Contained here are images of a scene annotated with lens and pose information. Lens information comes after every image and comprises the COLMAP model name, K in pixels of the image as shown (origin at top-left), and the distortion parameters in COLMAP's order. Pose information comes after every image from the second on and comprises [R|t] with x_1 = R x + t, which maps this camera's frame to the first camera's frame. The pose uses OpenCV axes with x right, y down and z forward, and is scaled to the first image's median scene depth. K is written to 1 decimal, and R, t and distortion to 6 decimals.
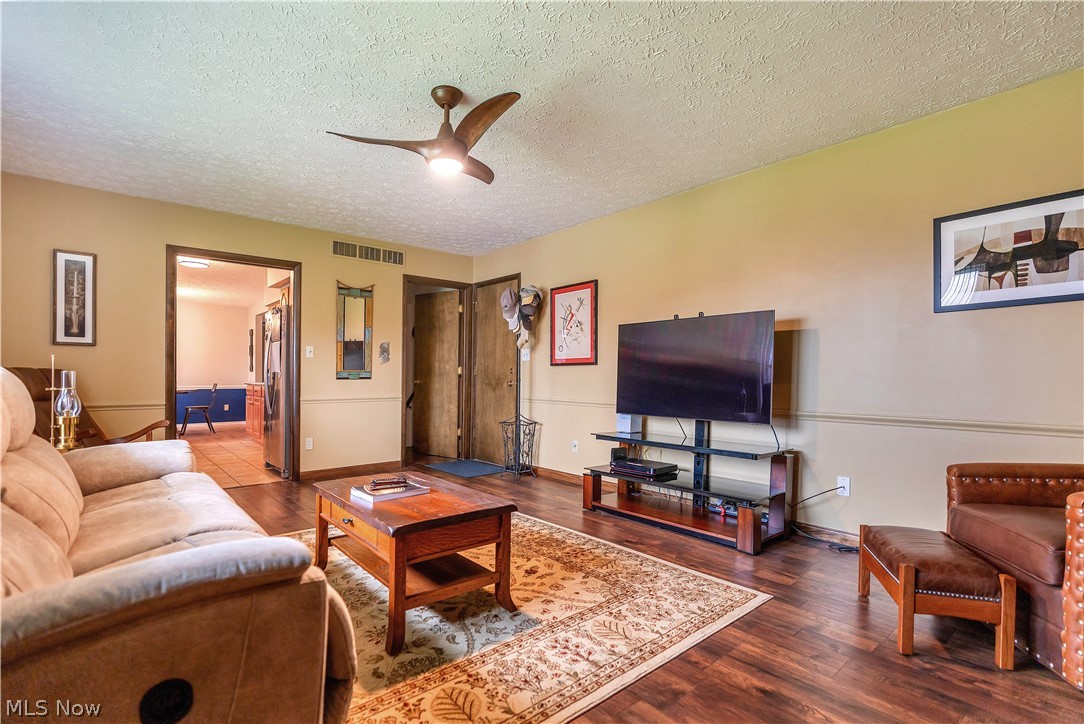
lens RADIAL K [[493.5, 0, 529.2], [0, 493.5, 383.5], [0, 0, 1]] dist [-0.005752, 0.001699]
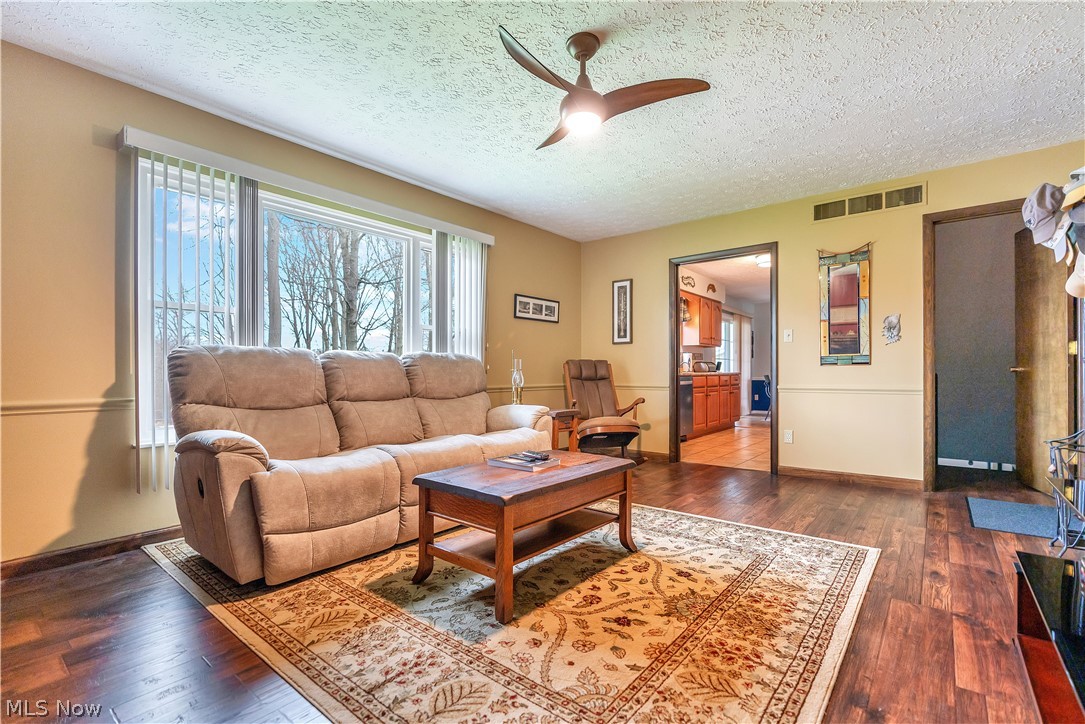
lens RADIAL K [[493.9, 0, 561.4], [0, 493.9, 364.8], [0, 0, 1]] dist [-0.005752, 0.001699]
pose [[0.209307, -0.019171, -0.977662, 0.536948], [-0.010095, 0.999712, -0.021764, 0.020739], [0.977798, 0.014425, 0.209053, 0.589415]]
